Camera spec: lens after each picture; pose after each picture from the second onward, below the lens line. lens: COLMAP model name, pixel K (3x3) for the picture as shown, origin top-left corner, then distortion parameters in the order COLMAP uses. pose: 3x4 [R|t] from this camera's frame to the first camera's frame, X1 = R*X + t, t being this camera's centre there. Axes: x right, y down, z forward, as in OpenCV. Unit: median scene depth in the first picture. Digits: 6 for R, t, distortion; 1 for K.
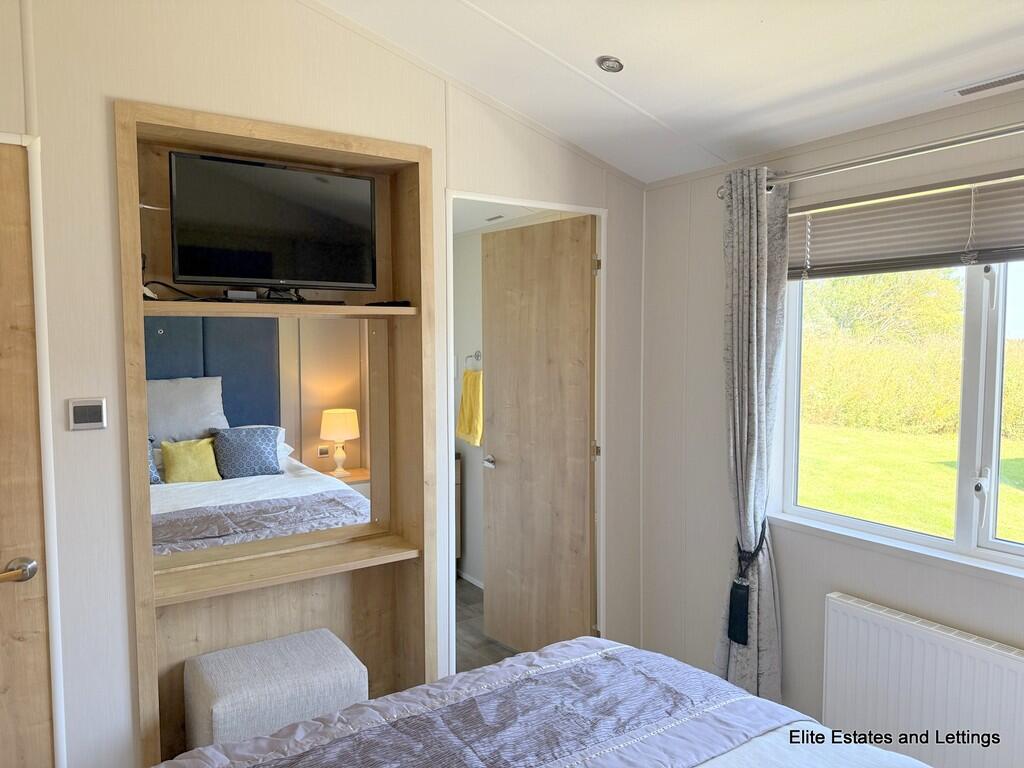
lens RADIAL K [[716.4, 0, 512.0], [0, 716.4, 384.0], [0, 0, 1]] dist [0.050268, -0.062518]
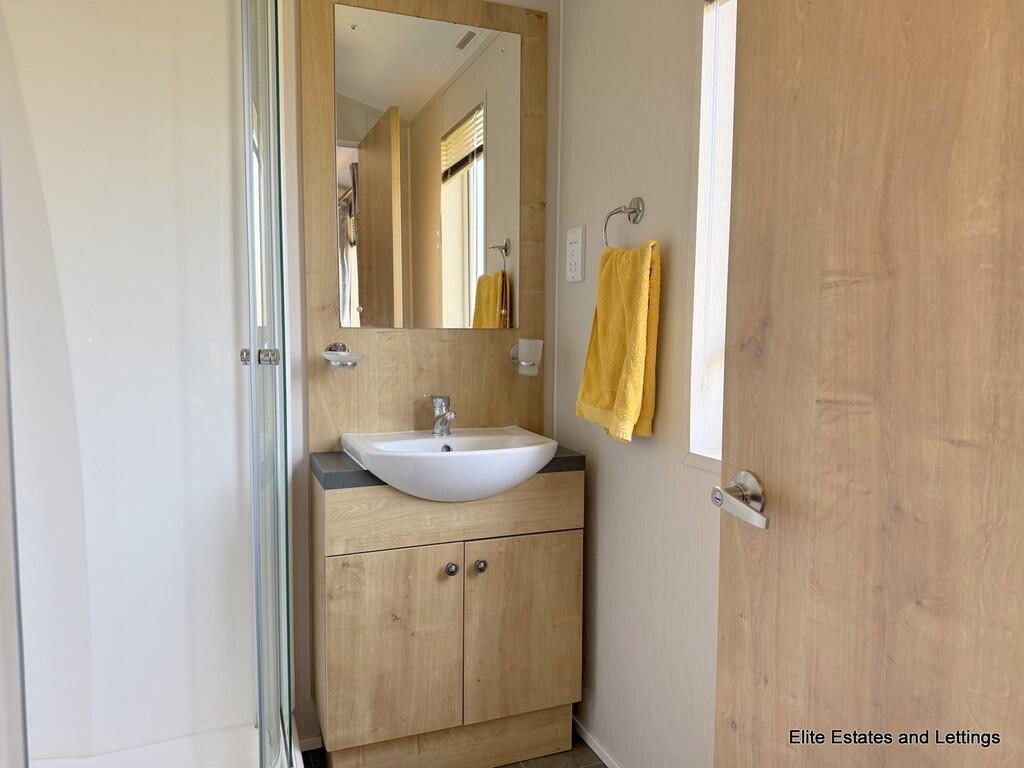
lens RADIAL K [[716.4, 0, 512.0], [0, 716.4, 384.0], [0, 0, 1]] dist [0.050268, -0.062518]
pose [[0.987684, 0.019364, -0.155258, -0.053062], [-0.017102, 0.999727, 0.015890, 0.050915], [0.155524, -0.013039, 0.987746, 0.597789]]
